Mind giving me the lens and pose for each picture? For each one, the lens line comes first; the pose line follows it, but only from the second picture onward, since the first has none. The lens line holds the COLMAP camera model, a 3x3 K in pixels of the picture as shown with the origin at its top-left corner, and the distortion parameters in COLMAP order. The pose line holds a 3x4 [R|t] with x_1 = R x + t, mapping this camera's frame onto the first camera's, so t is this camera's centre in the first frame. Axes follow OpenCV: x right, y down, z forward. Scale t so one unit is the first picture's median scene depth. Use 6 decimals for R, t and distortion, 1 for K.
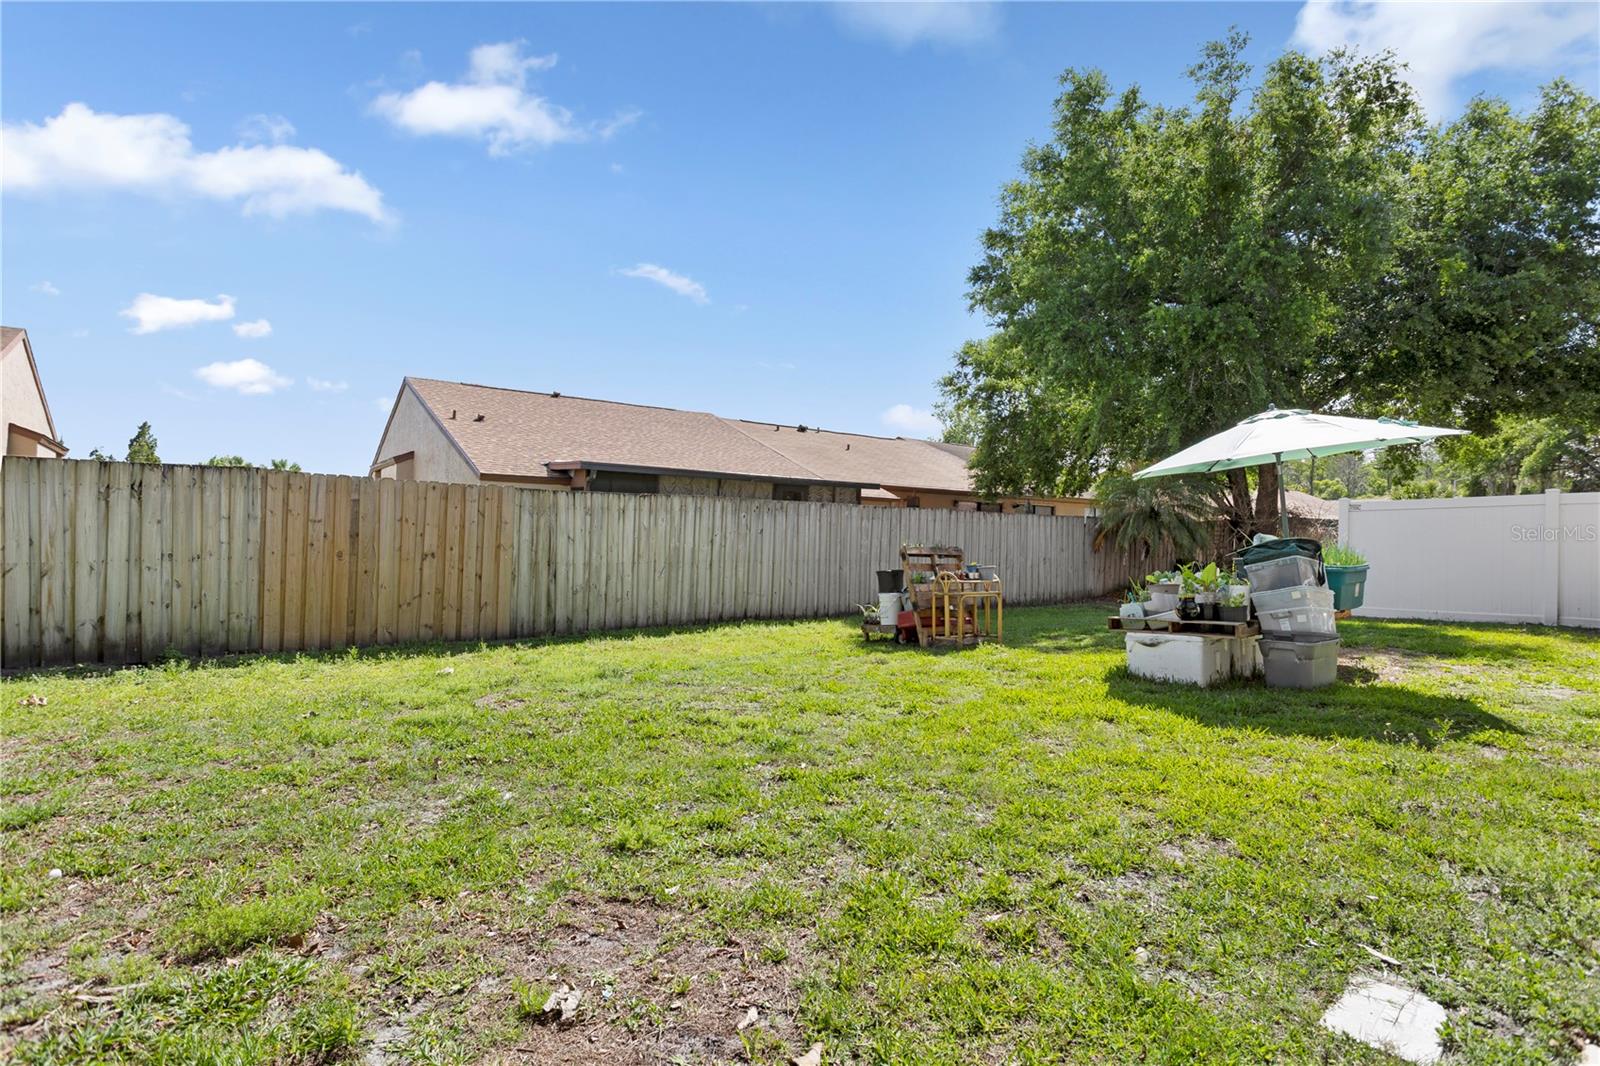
lens RADIAL K [[773.6, 0, 800.0], [0, 773.6, 533.0], [0, 0, 1]] dist [-0.050852, 0.033005]
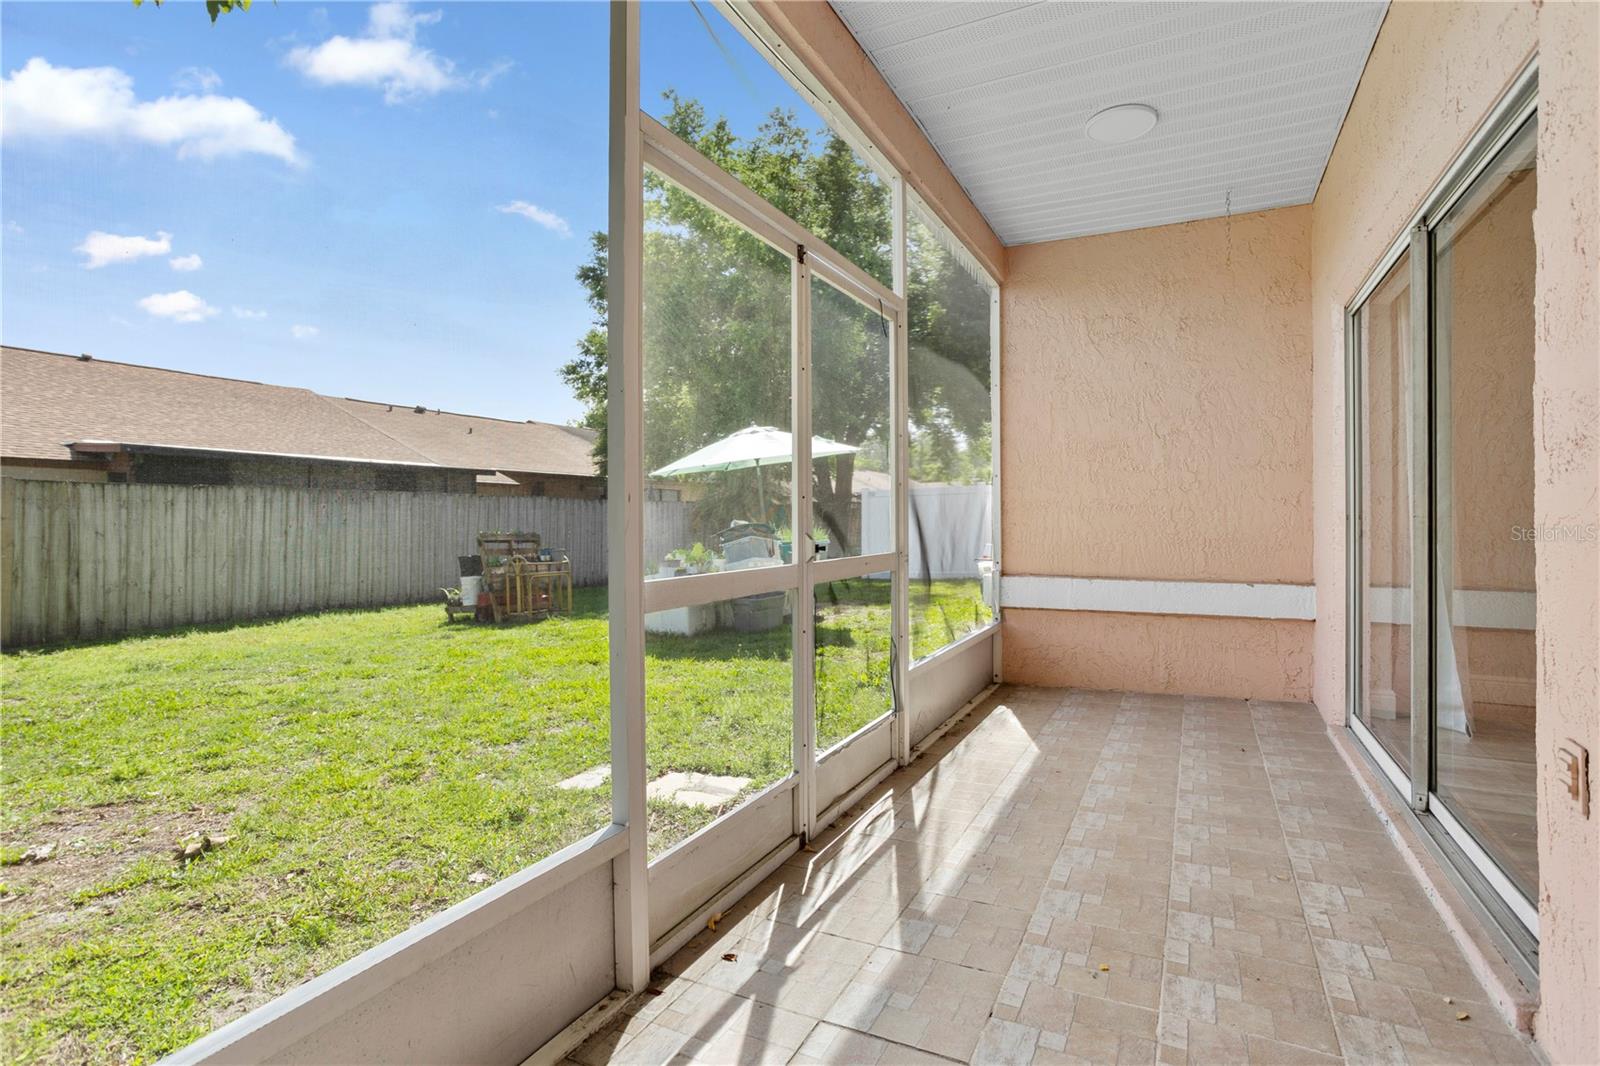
lens RADIAL K [[790.8, 0, 780.8], [0, 790.8, 520.1], [0, 0, 1]] dist [-0.017197, 0.028417]
pose [[0.920318, -0.017082, 0.390797, 0.079744], [0.013976, 0.999844, 0.010791, -0.007502], [-0.390921, -0.004469, 0.920413, -0.189353]]
